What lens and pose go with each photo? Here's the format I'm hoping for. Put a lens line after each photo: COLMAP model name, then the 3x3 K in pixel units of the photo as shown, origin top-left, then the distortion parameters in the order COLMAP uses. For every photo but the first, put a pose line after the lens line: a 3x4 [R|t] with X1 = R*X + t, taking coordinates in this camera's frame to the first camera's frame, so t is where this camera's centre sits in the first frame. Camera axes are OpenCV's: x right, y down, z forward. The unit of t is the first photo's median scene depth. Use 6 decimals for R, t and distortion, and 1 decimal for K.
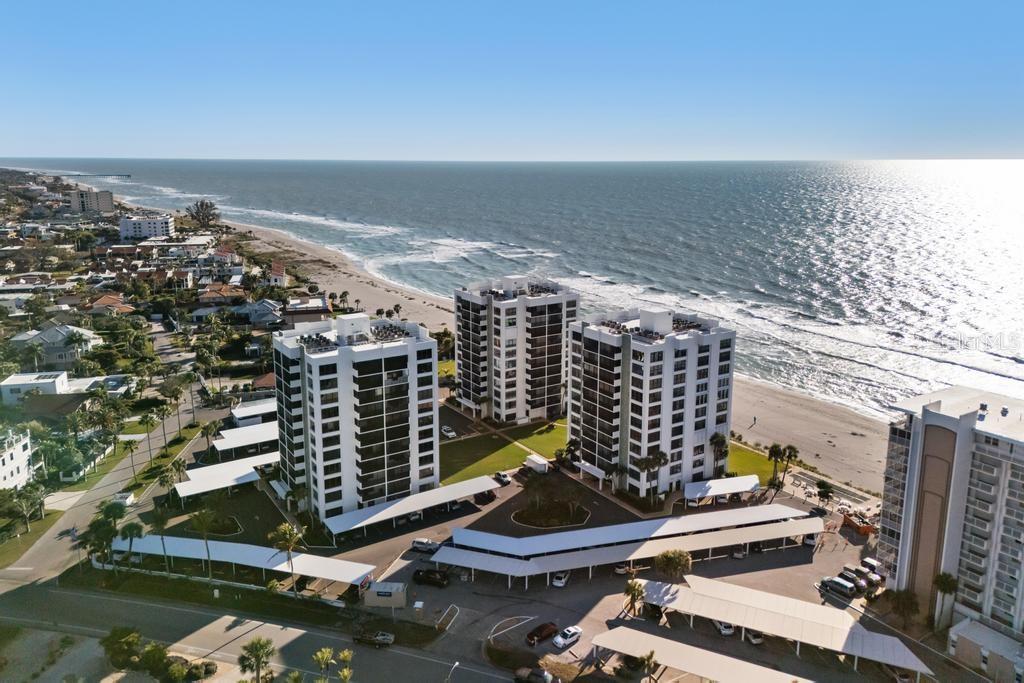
lens RADIAL K [[769.5, 0, 510.8], [0, 769.5, 332.6], [0, 0, 1]] dist [0.045198, -0.022336]
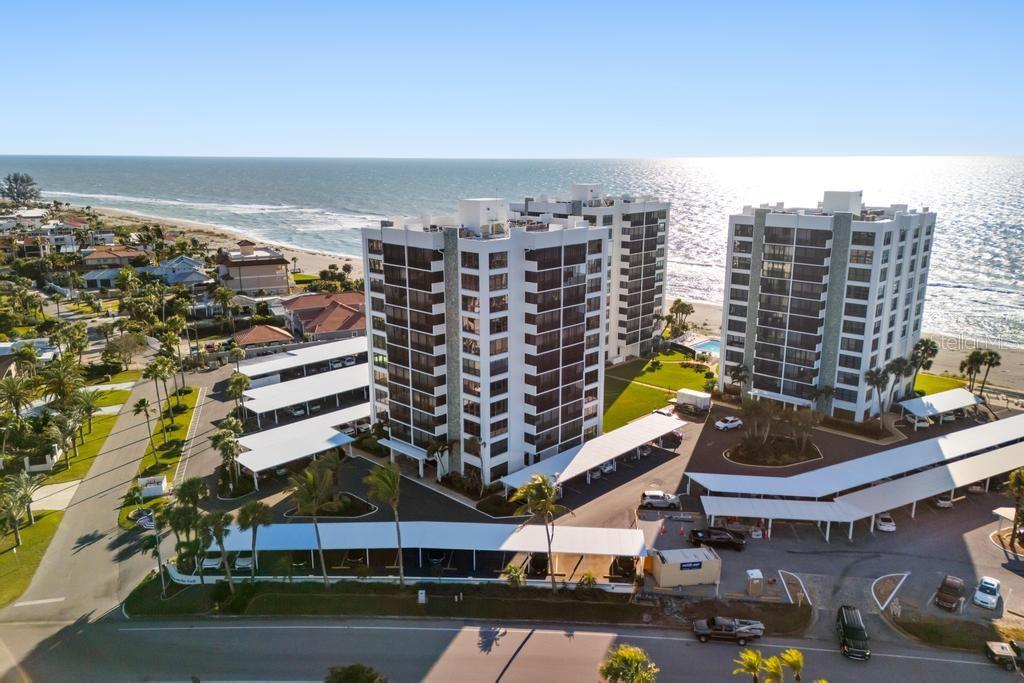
lens RADIAL K [[769.5, 0, 513.2], [0, 769.5, 343.6], [0, 0, 1]] dist [0.045198, -0.022336]
pose [[0.972782, -0.052598, 0.225673, -0.361013], [0.050334, 0.998608, 0.015780, 0.105550], [-0.226189, -0.003991, 0.974075, 0.316274]]
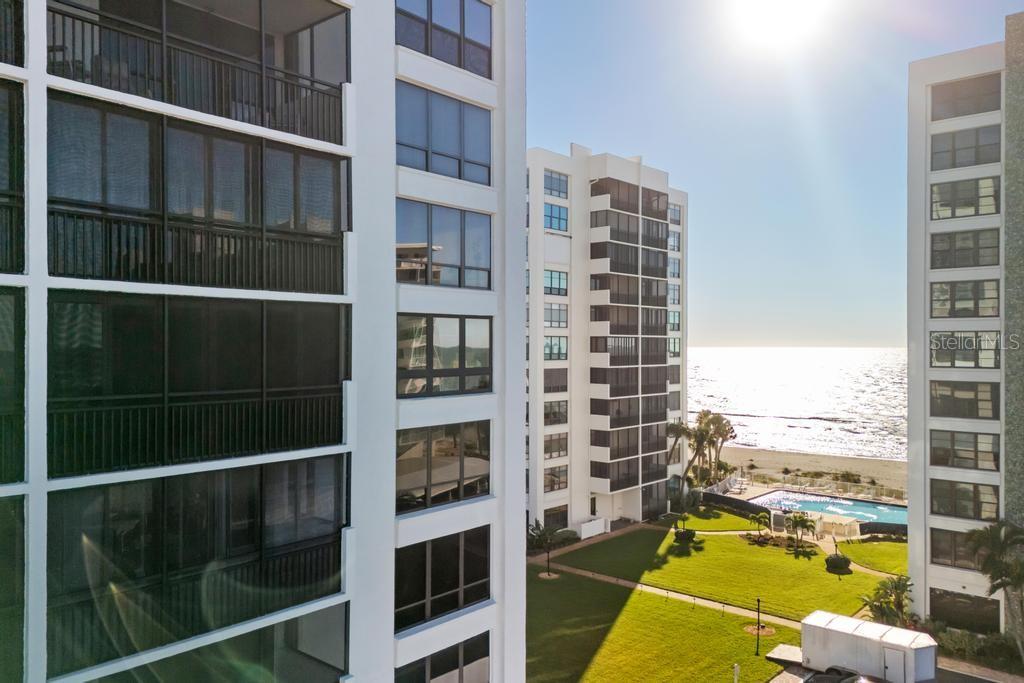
lens RADIAL K [[769.5, 0, 517.6], [0, 769.5, 348.1], [0, 0, 1]] dist [0.045198, -0.022336]
pose [[0.960736, 0.000762, 0.277463, -0.139285], [0.062986, 0.973290, -0.220768, 0.147071], [-0.270220, 0.229576, 0.935027, 0.909929]]
